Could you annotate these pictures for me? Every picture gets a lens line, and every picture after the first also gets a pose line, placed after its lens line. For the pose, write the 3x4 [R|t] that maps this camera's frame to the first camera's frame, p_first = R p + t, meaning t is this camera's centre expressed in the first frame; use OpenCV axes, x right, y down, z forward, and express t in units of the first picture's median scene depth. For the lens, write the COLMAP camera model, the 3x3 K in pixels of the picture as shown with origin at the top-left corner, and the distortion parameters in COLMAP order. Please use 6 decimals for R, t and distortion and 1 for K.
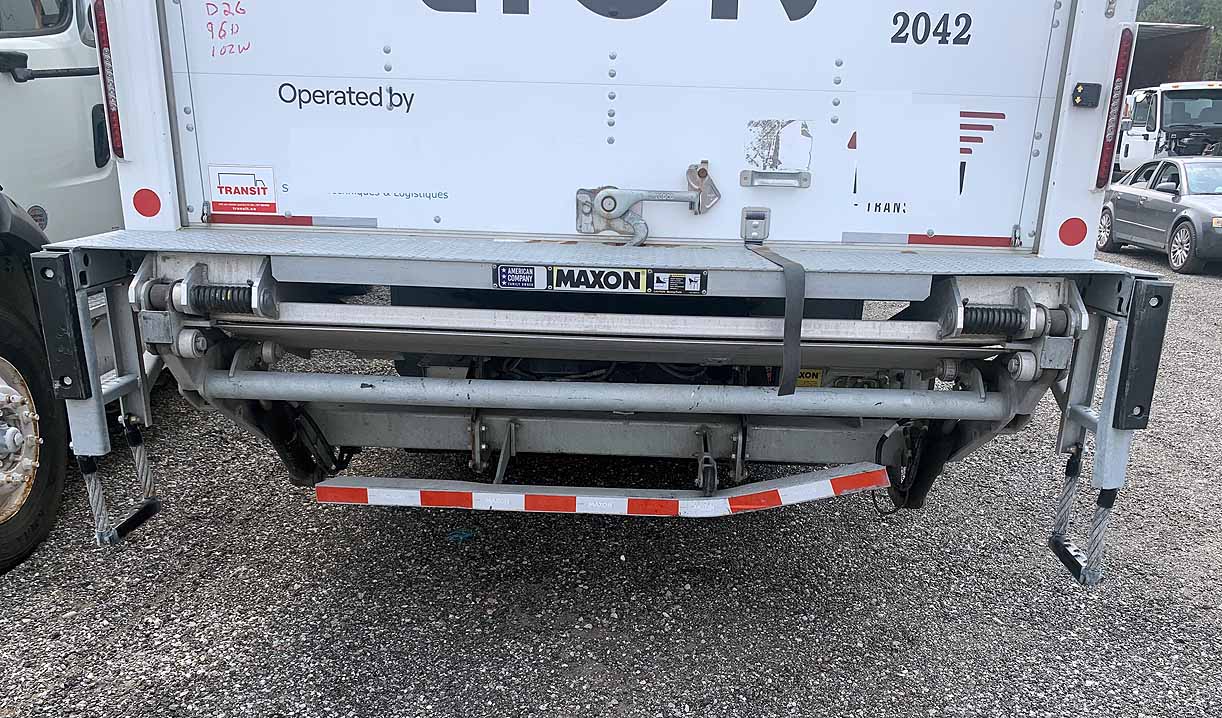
lens RADIAL K [[973.4, 0, 627.9], [0, 973.4, 468.6], [0, 0, 1]] dist [0.044510, -0.076011]
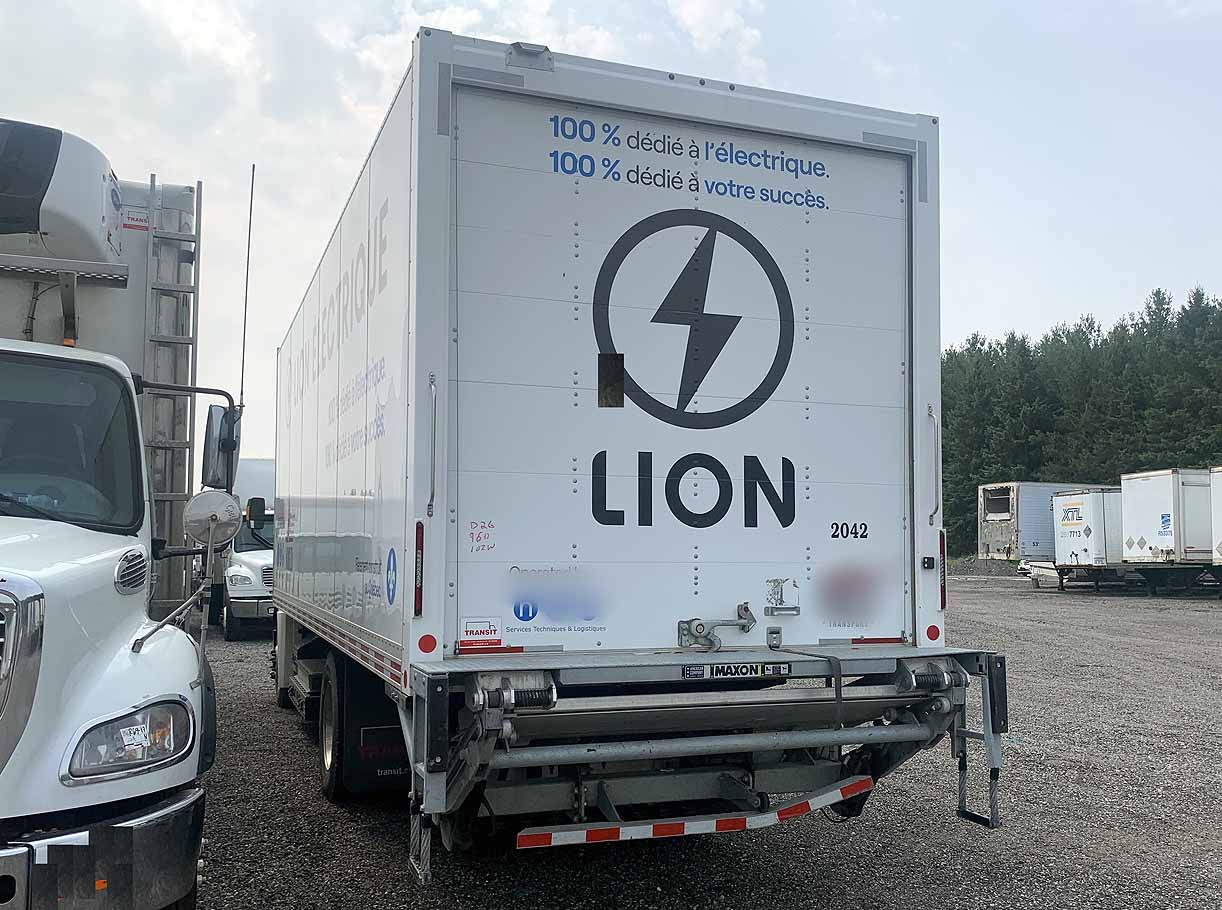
lens RADIAL K [[1101.3, 0, 617.6], [0, 1101.3, 470.4], [0, 0, 1]] dist [0.050561, -0.038331]
pose [[0.925966, 0.006944, 0.377542, -0.862132], [0.140682, 0.921506, -0.361987, 0.142516], [-0.350421, 0.388301, 0.852307, -0.664873]]
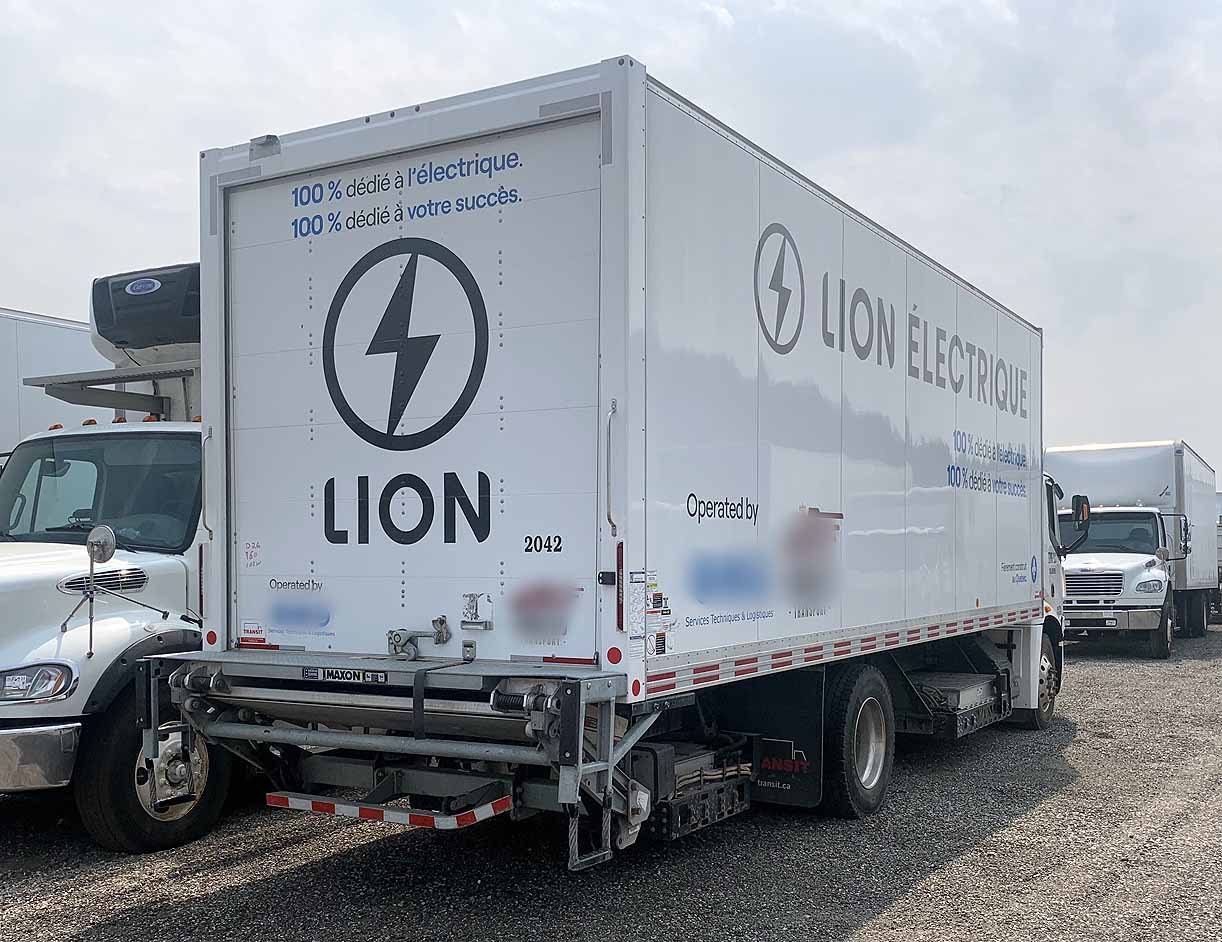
lens RADIAL K [[1305.2, 0, 611.2], [0, 1305.2, 563.1], [0, 0, 1]] dist [0.031351, 0.000000]
pose [[0.871655, -0.025648, -0.489448, 1.501702], [-0.133560, 0.948406, -0.287555, 0.236481], [0.471570, 0.316020, 0.823258, -0.839033]]
